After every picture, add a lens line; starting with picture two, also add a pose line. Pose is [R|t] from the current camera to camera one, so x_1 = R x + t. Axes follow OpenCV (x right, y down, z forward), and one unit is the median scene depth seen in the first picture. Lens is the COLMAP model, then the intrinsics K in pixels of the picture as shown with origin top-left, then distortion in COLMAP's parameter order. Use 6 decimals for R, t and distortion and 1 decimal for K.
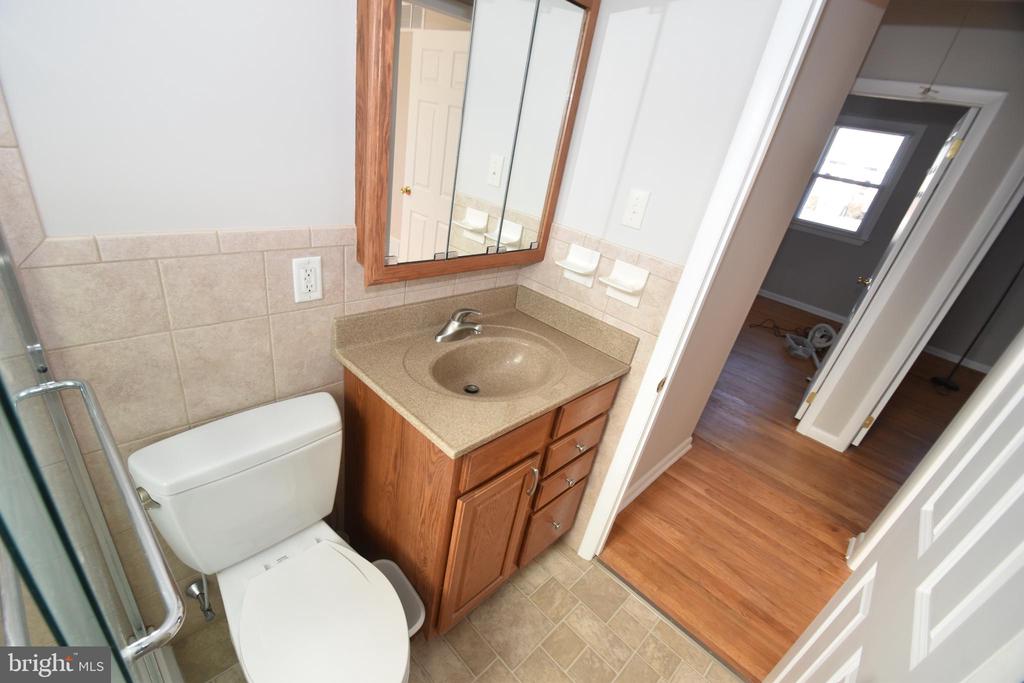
lens RADIAL K [[450.1, 0, 491.2], [0, 450.1, 361.3], [0, 0, 1]] dist [0.019754, -0.017418]
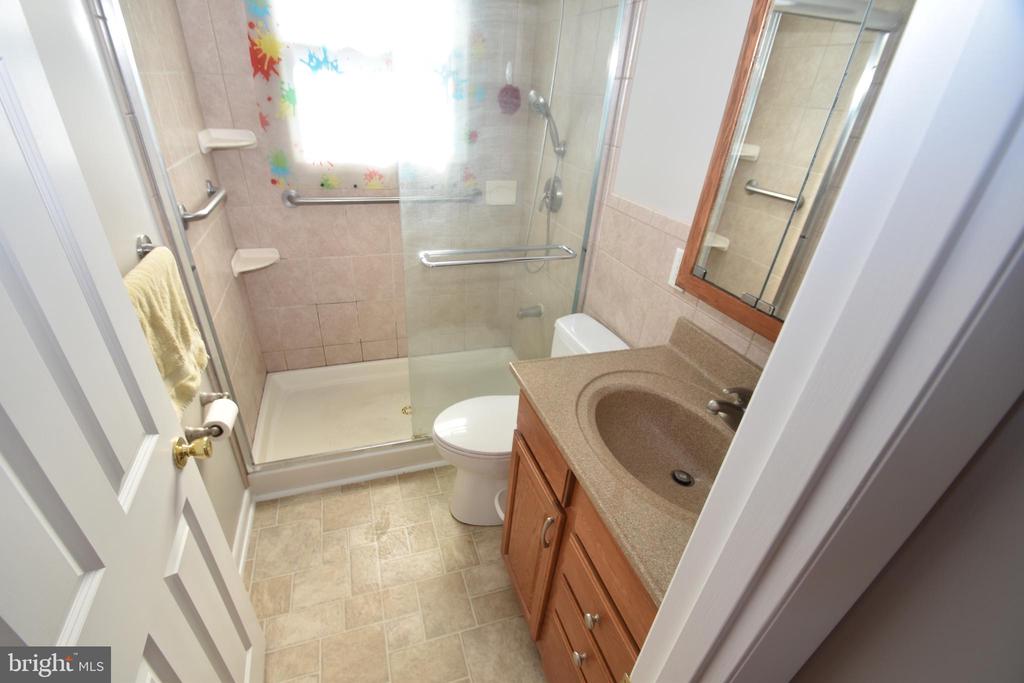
lens RADIAL K [[450.1, 0, 491.2], [0, 450.1, 361.3], [0, 0, 1]] dist [0.019754, -0.017418]
pose [[-0.446518, 0.304368, -0.841417, 0.771642], [-0.527430, 0.670098, 0.522289, -0.335133], [0.722799, 0.677000, -0.138678, 0.867149]]
